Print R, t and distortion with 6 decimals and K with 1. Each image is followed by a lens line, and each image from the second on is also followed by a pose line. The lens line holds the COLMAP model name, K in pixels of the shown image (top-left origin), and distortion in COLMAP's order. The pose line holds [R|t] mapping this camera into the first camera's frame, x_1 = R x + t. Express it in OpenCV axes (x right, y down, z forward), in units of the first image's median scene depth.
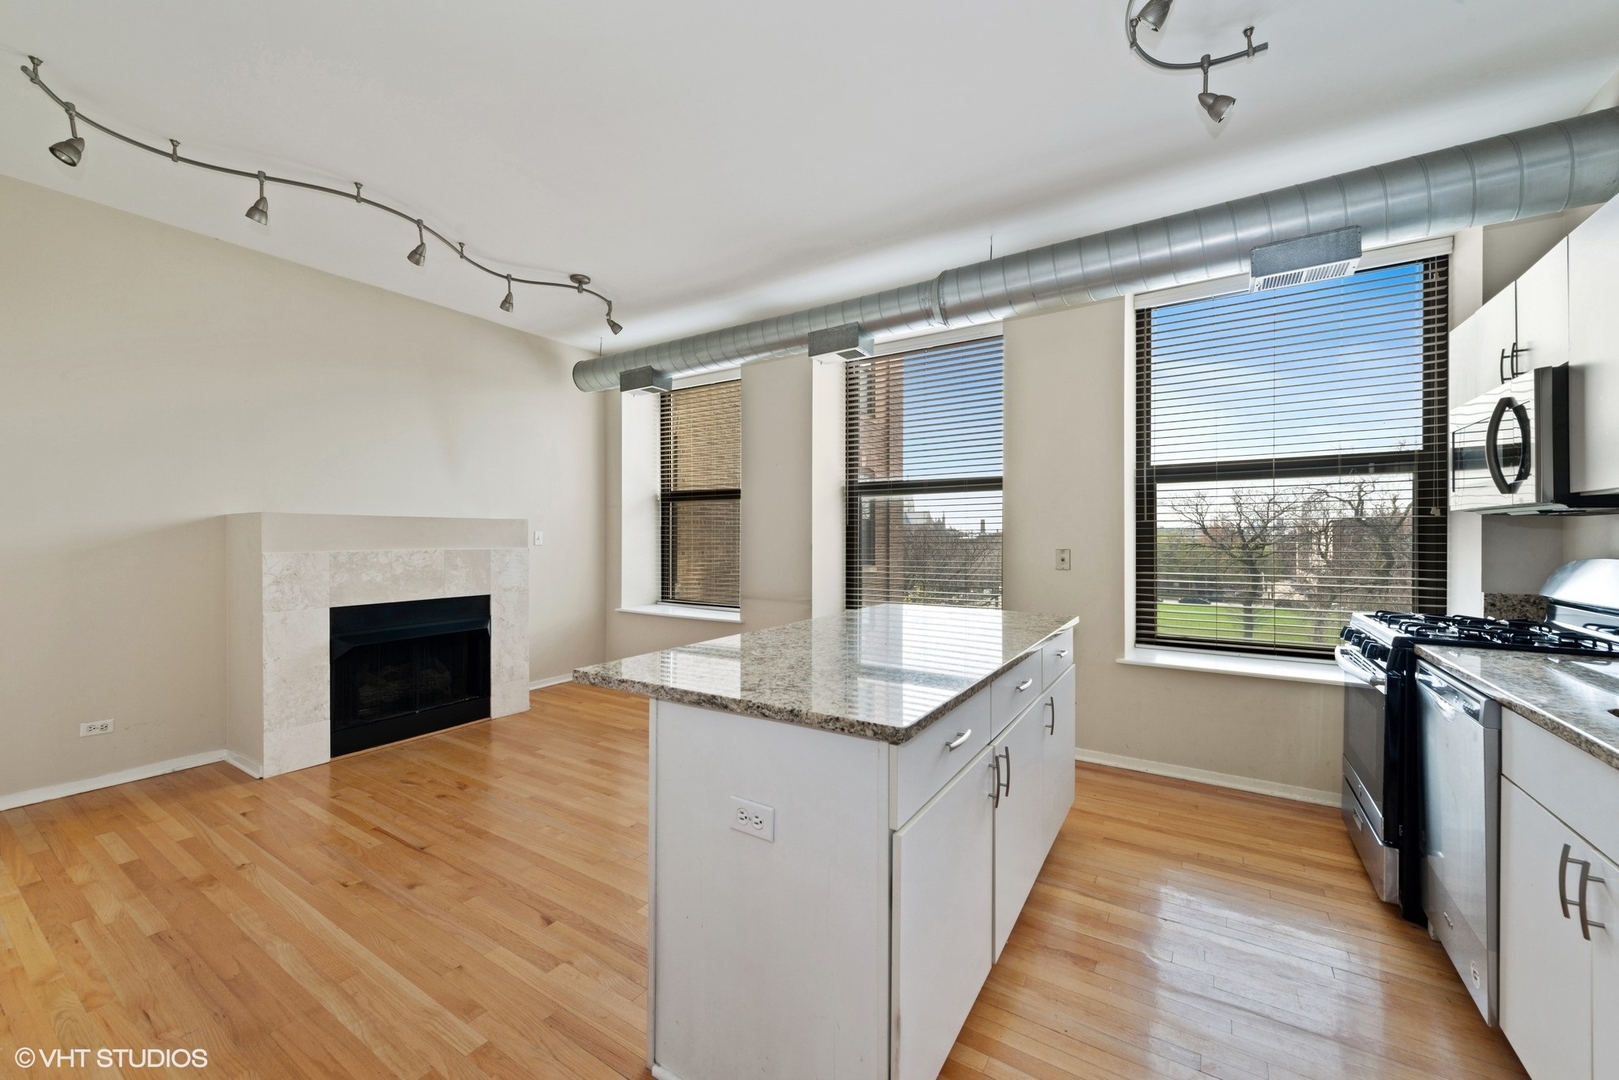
lens RADIAL K [[614.2, 0, 810.4], [0, 614.2, 535.2], [0, 0, 1]] dist [0.004644, 0.000314]
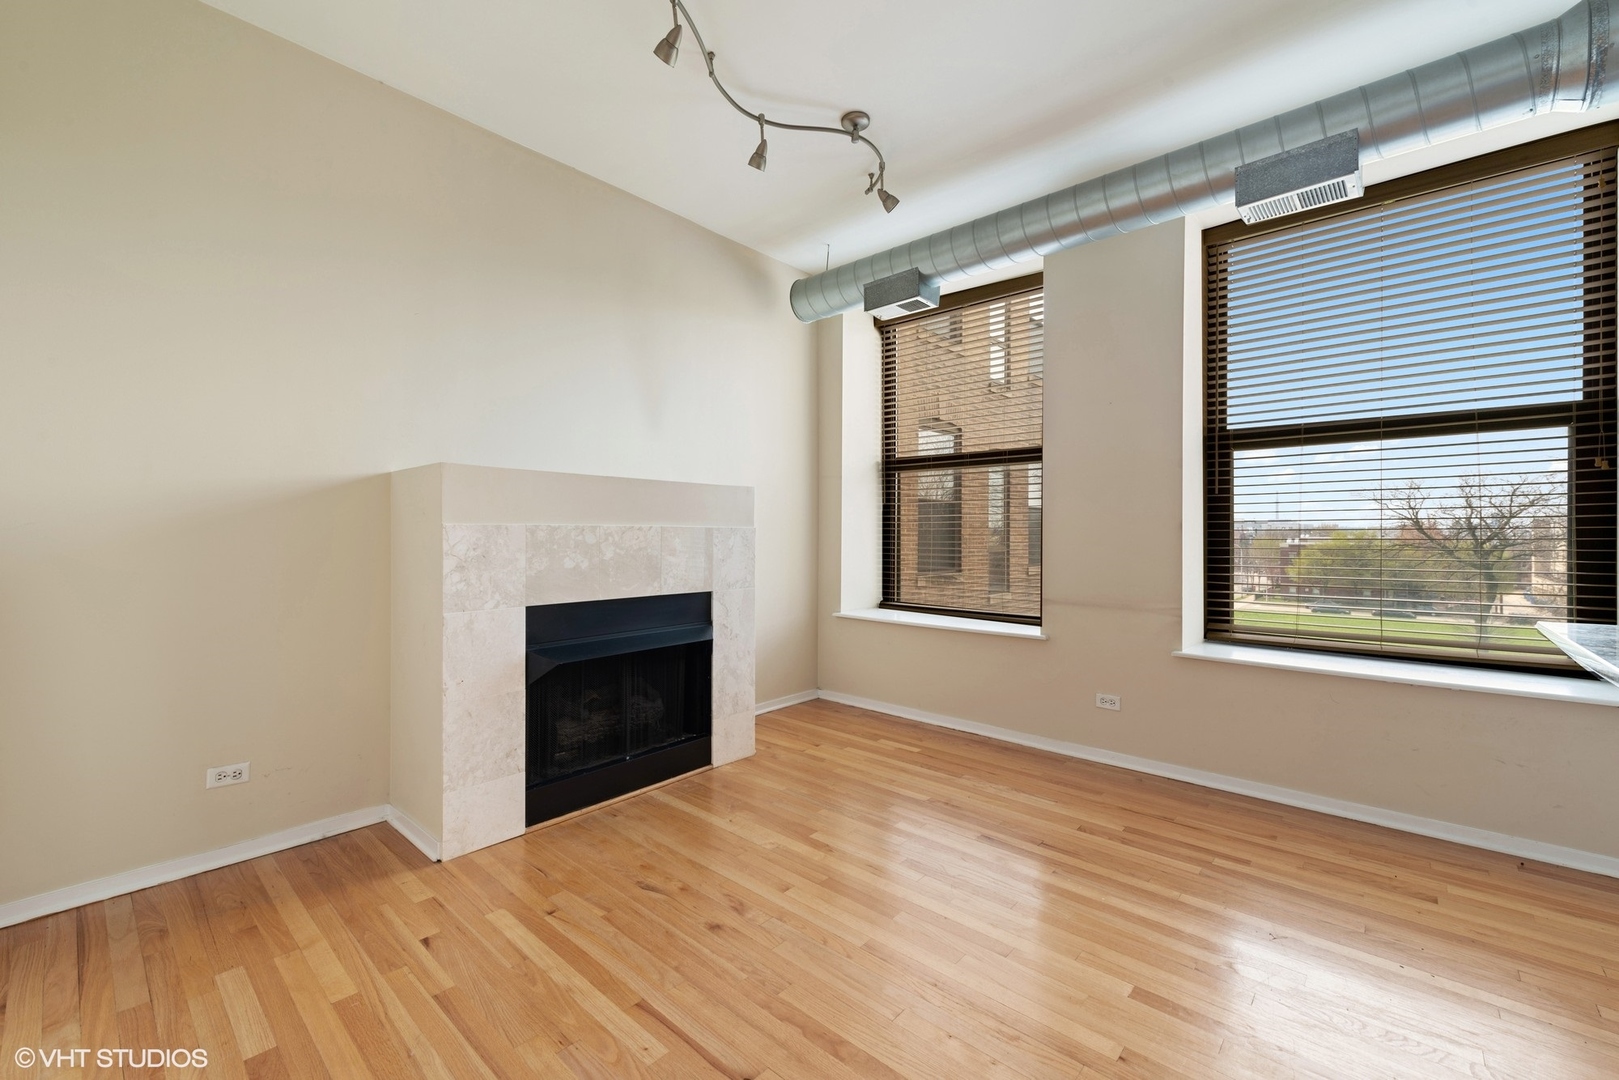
lens RADIAL K [[670.5, 0, 823.0], [0, 670.5, 531.8], [0, 0, 1]] dist [0.011892, -0.000513]
pose [[0.987809, 0.004212, -0.155612, -0.331715], [-0.004267, 0.999991, -0.000015, 0.032845], [0.155610, 0.000679, 0.987818, 0.309980]]
